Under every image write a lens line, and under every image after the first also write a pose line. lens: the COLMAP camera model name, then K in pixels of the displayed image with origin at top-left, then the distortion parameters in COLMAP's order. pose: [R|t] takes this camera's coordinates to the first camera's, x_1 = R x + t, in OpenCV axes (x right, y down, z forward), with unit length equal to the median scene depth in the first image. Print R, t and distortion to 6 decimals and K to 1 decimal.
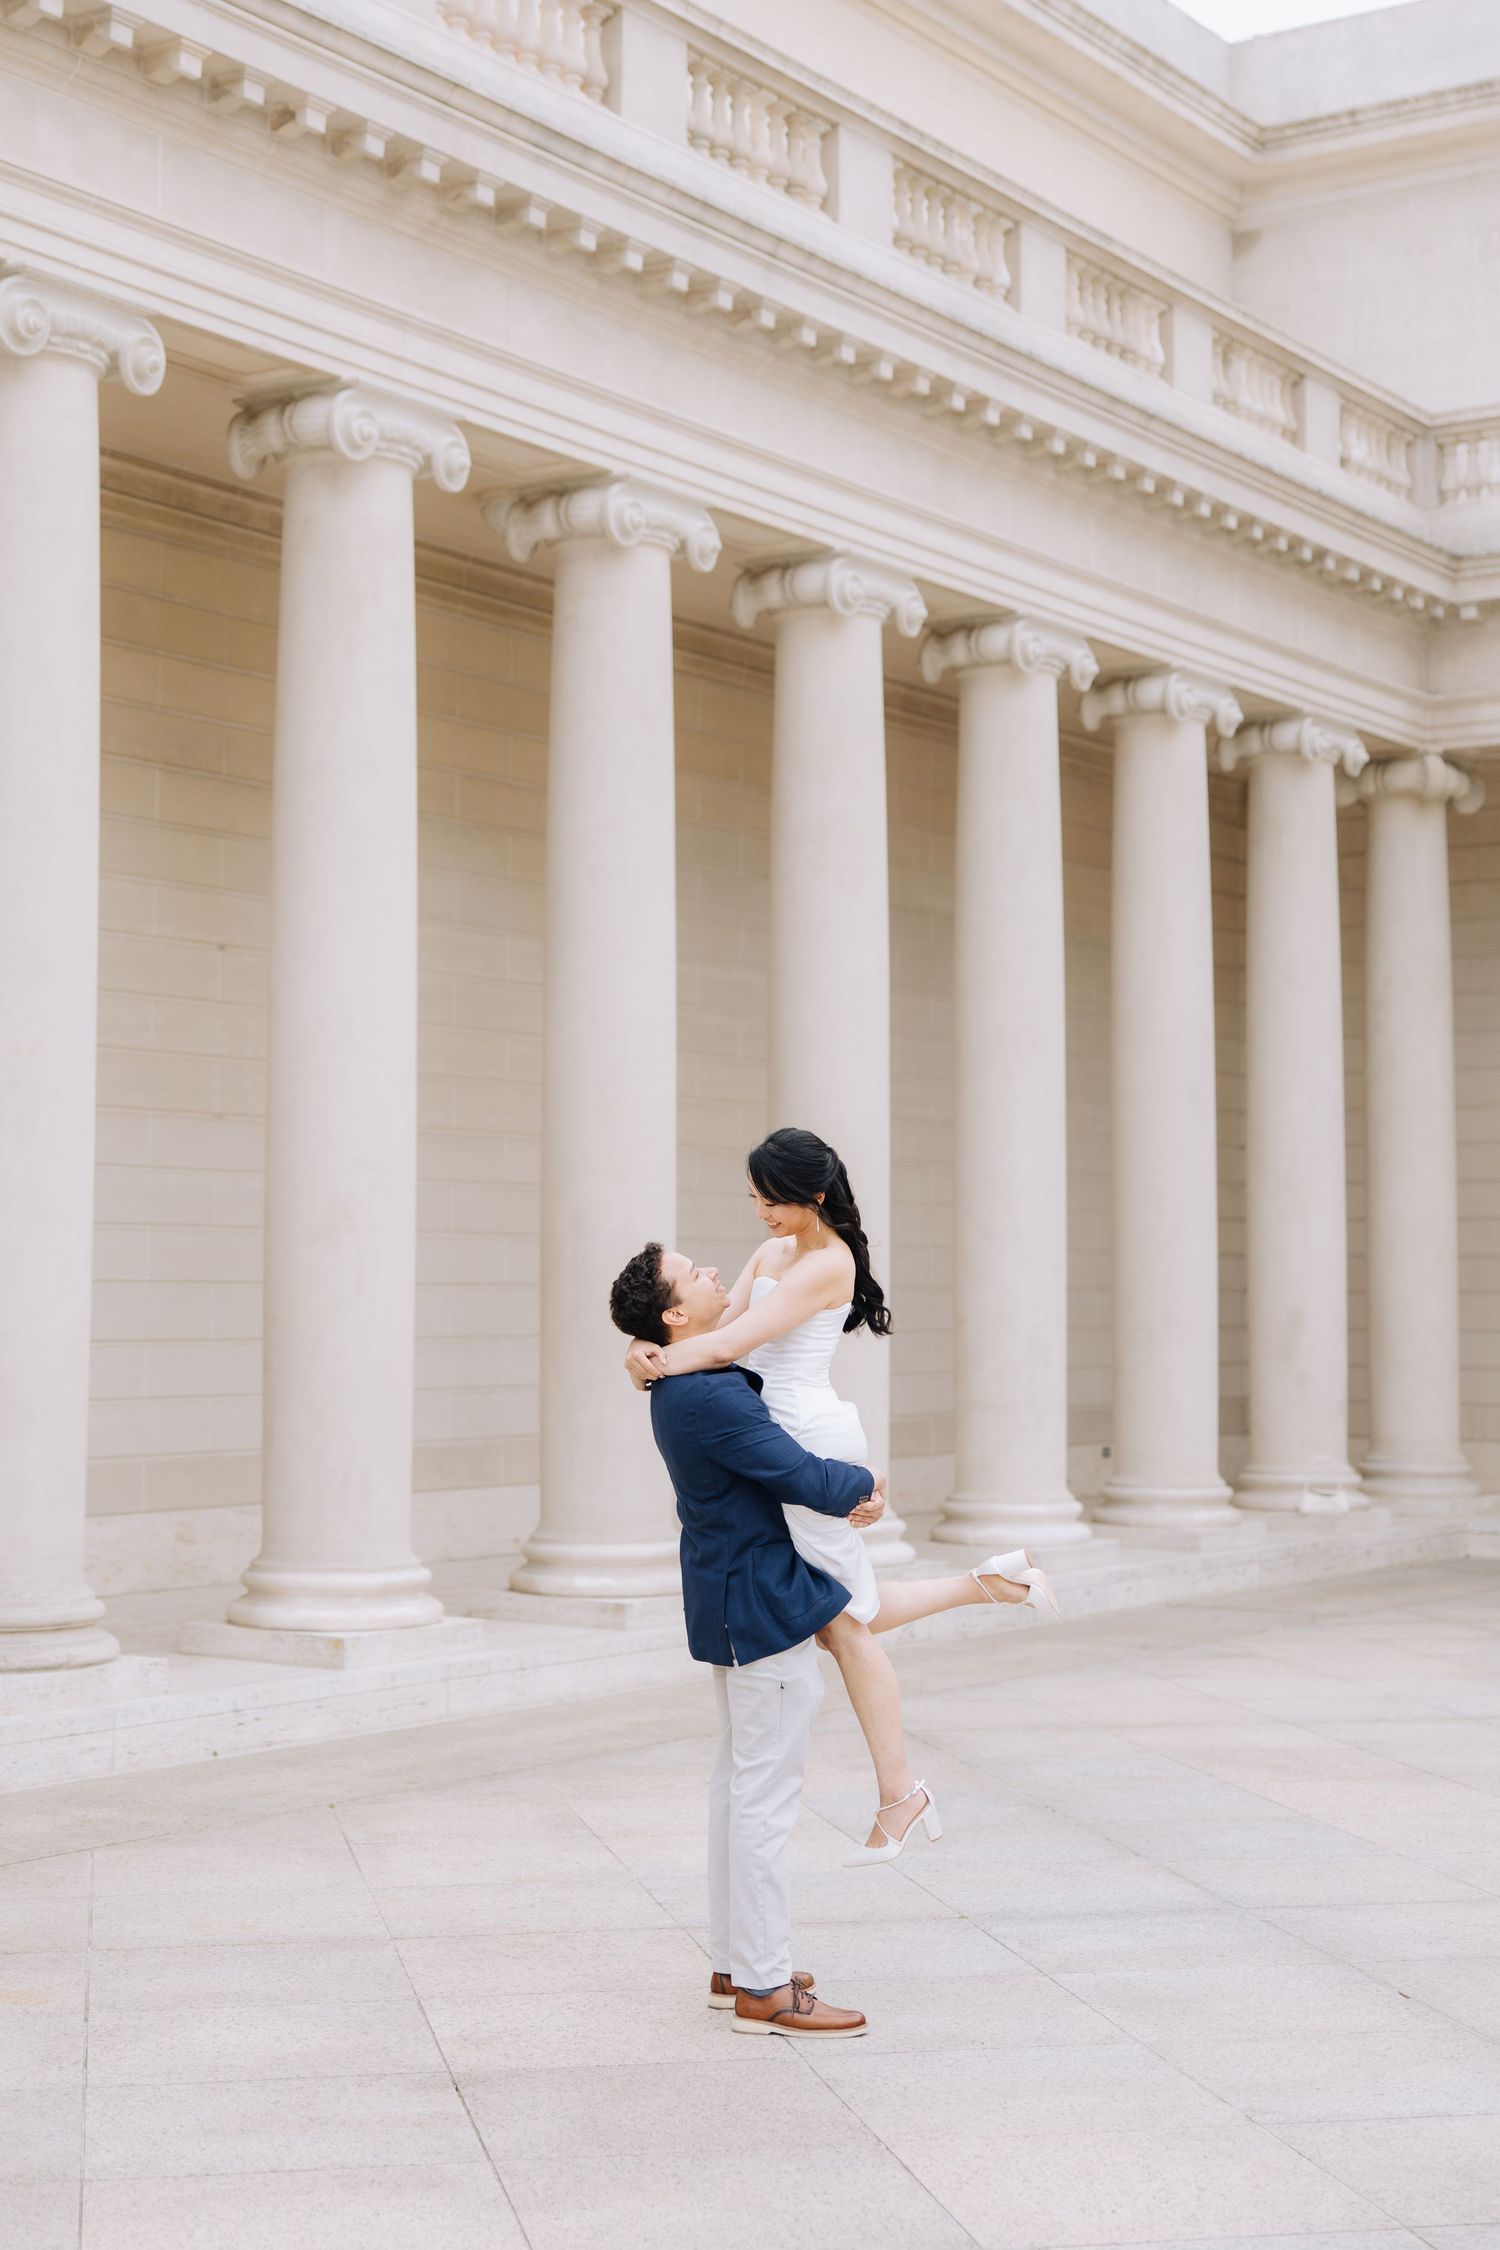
lens RADIAL K [[3260.5, 0, 779.9], [0, 3260.5, 1045.6], [0, 0, 1]] dist [0.030070, 0.000000]
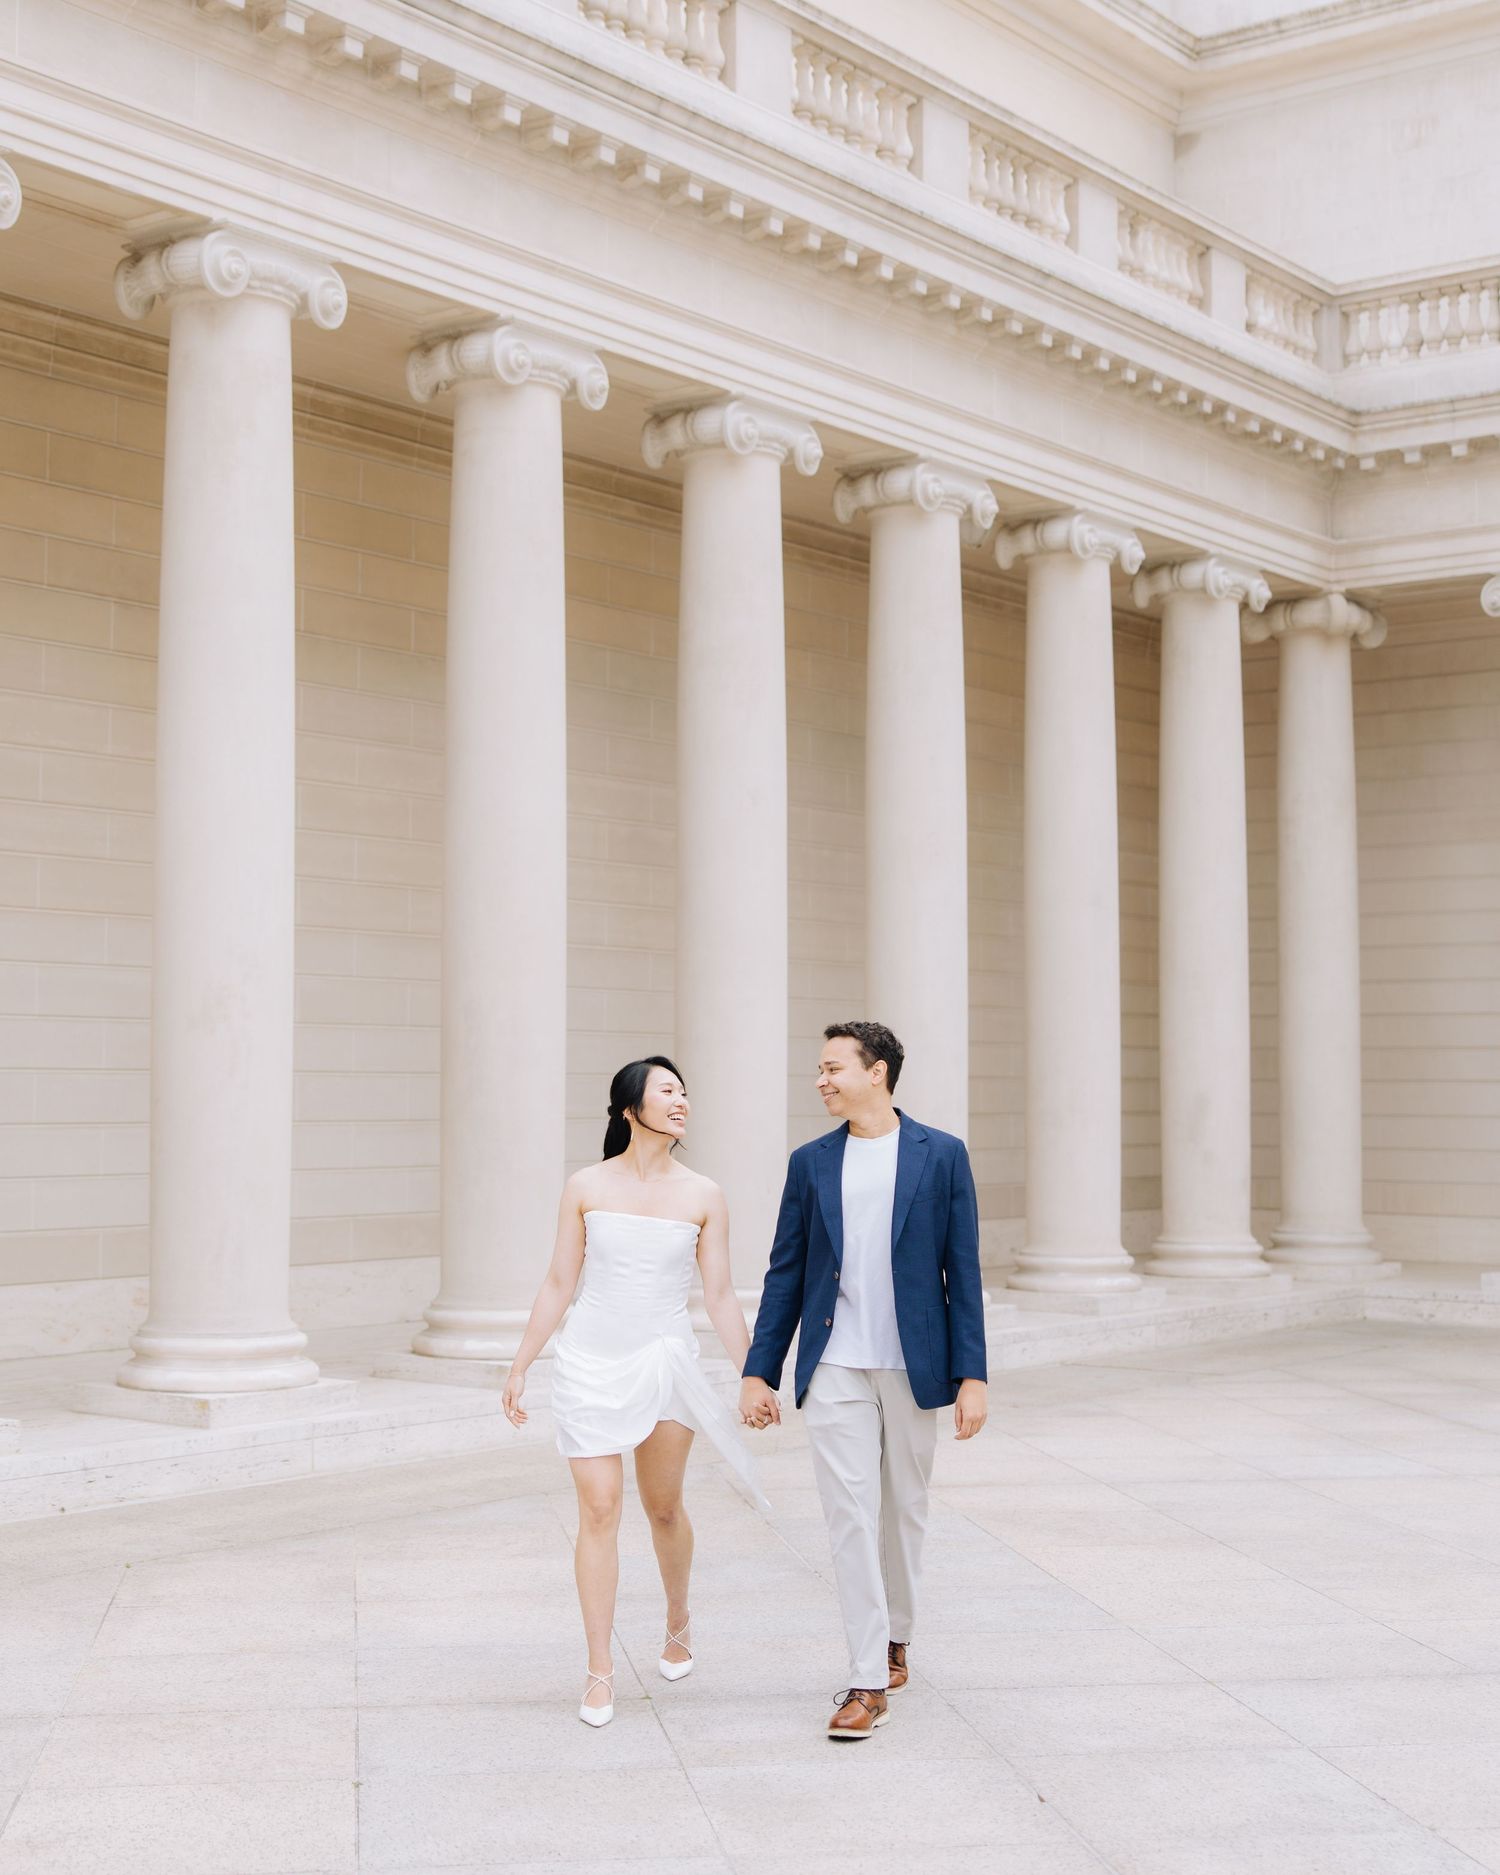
lens RADIAL K [[2719.8, 0, 752.4], [0, 2719.8, 933.0], [0, 0, 1]] dist [0.005329, 0.000000]
pose [[0.998586, -0.003051, -0.053064, 0.064021], [0.004093, 0.999801, 0.019534, 0.008389], [0.052994, -0.019723, 0.998400, 0.086072]]
